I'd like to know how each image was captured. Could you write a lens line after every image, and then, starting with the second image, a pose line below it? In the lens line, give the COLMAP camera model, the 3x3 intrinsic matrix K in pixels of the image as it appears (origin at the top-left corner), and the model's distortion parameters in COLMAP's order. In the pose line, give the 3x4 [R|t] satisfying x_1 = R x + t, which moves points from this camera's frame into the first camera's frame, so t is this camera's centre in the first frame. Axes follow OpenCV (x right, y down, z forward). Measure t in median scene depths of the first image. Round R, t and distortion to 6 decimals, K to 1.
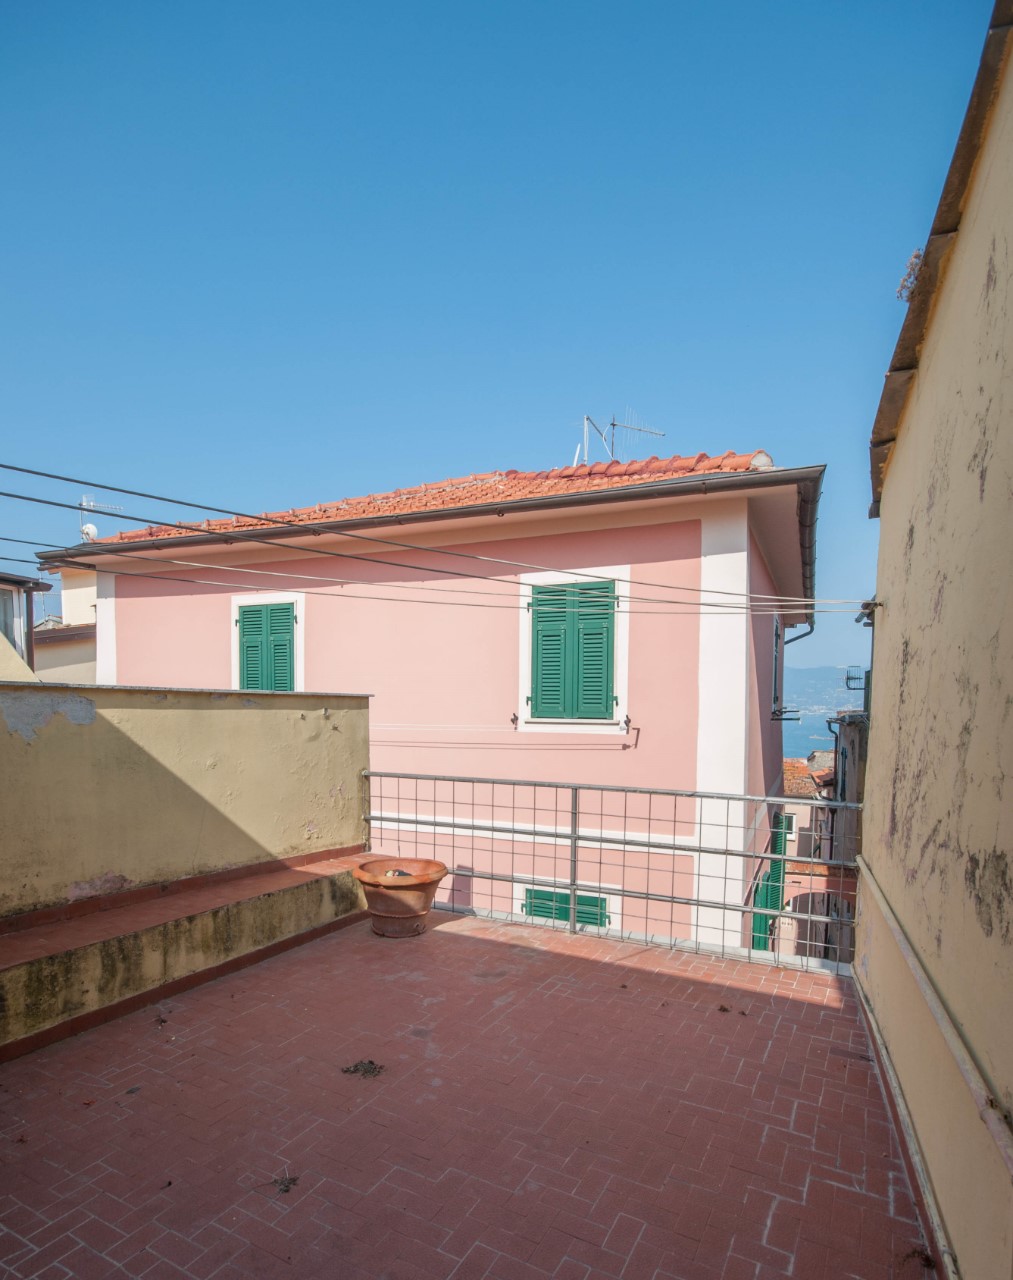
lens RADIAL K [[712.5, 0, 490.5], [0, 712.5, 744.9], [0, 0, 1]] dist [-0.000276, 0.001090]
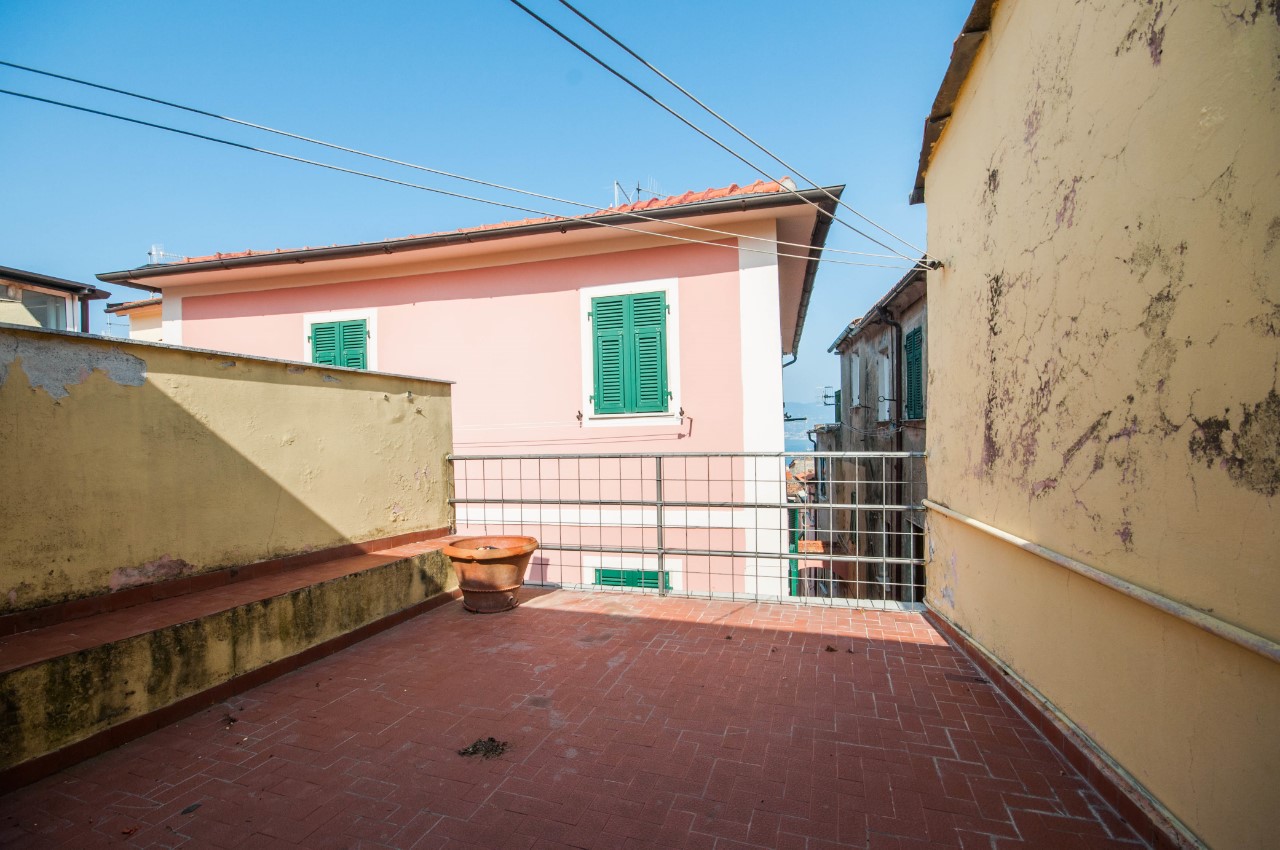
lens RADIAL K [[574.7, 0, 625.7], [0, 574.7, 440.0], [0, 0, 1]] dist [0.018256, -0.017725]
pose [[0.985874, -0.030323, 0.164721, -0.085316], [0.038880, 0.998043, -0.048971, 0.090682], [-0.162913, 0.054684, 0.985124, 0.193854]]
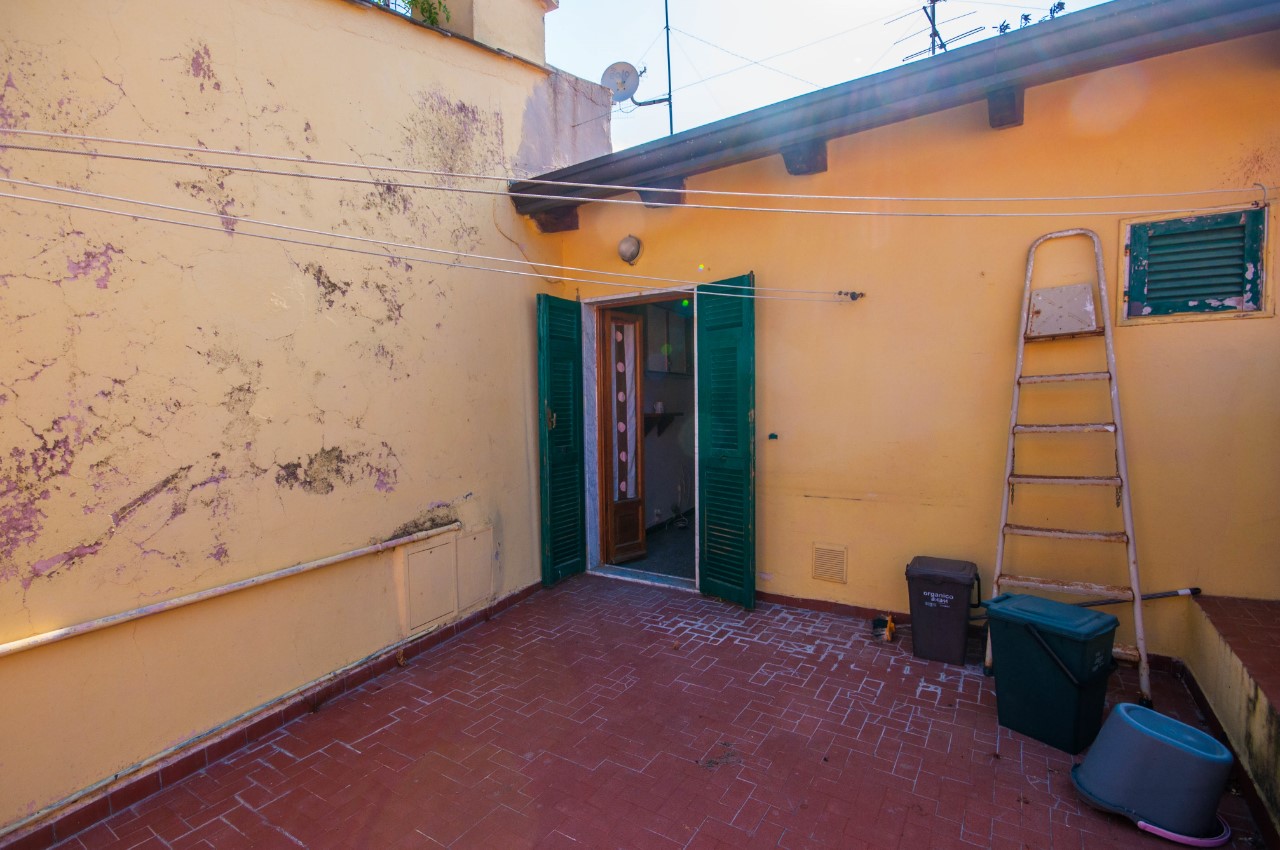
lens RADIAL K [[593.5, 0, 624.3], [0, 593.5, 440.7], [0, 0, 1]] dist [-0.000015, -0.000873]
pose [[-0.997138, 0.008280, 0.075151, -0.109312], [0.017724, 0.991886, 0.125891, -0.030501], [-0.073498, 0.126863, -0.989194, 1.125511]]
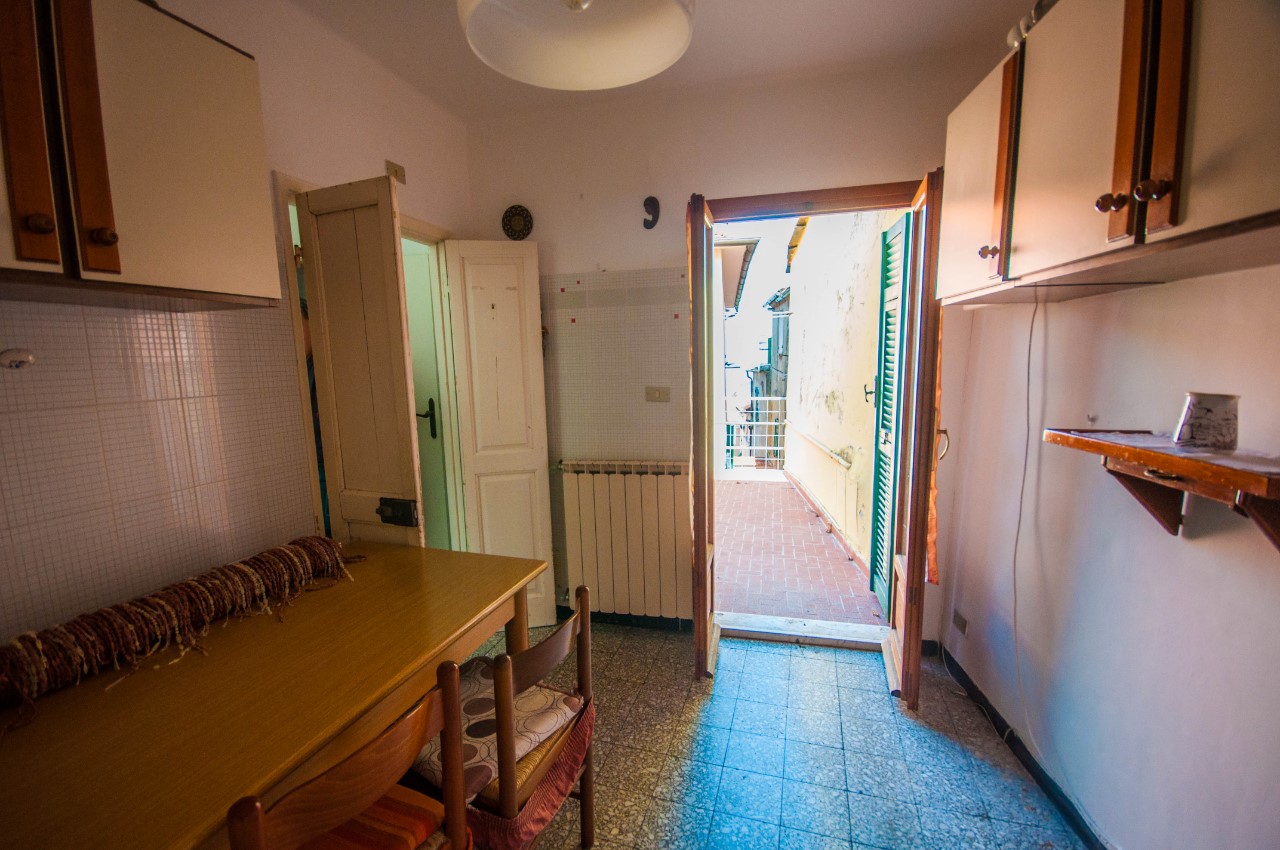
lens RADIAL K [[567.2, 0, 628.0], [0, 567.2, 439.5], [0, 0, 1]] dist [0.011537, -0.013000]
pose [[0.966602, -0.062498, 0.248543, -0.465371], [0.045071, 0.996149, 0.075204, 0.057214], [-0.252286, -0.061490, 0.965697, -0.698706]]
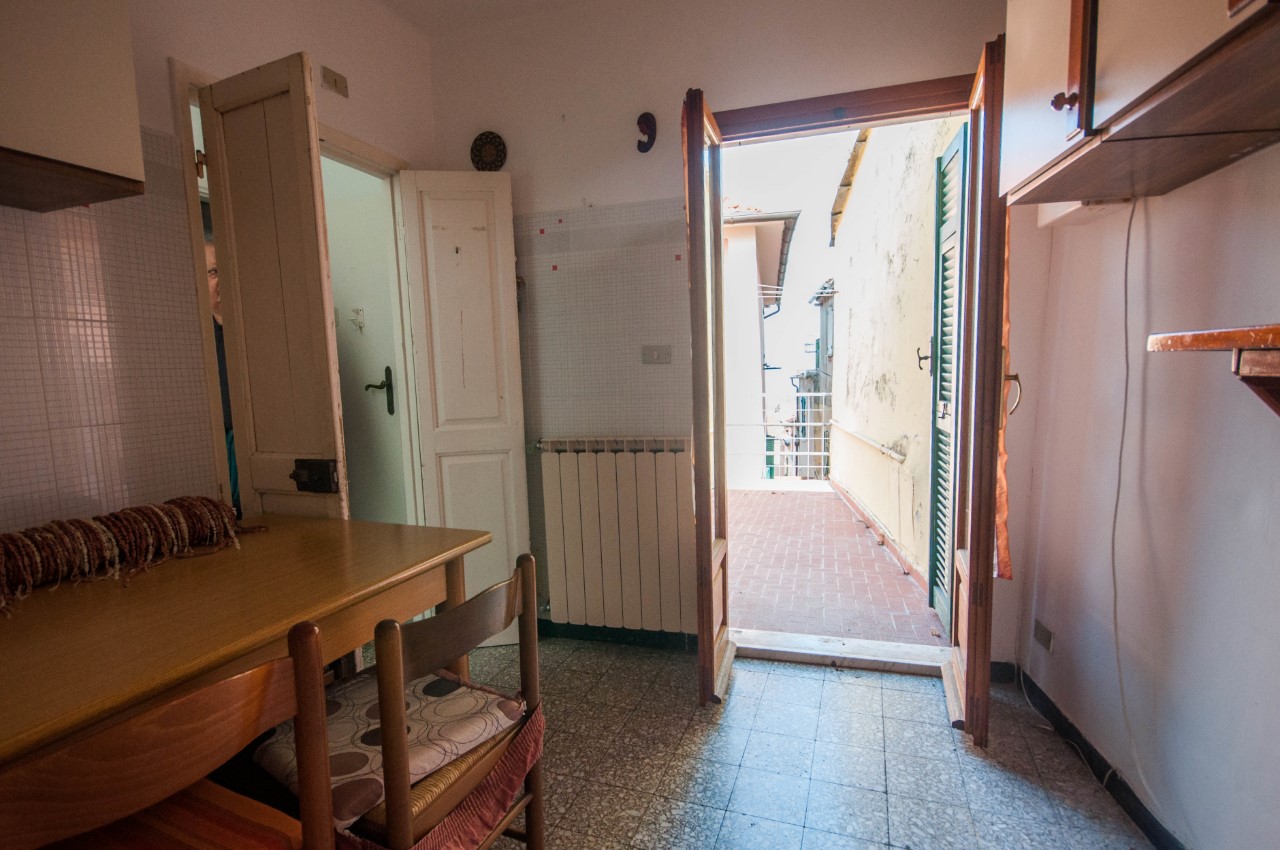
lens RADIAL K [[645.2, 0, 627.6], [0, 645.2, 442.9], [0, 0, 1]] dist [0.017020, -0.017181]
pose [[0.977292, -0.055994, 0.204367, -0.414525], [0.048593, 0.997974, 0.041058, 0.121213], [-0.206252, -0.030195, 0.978033, -0.657362]]
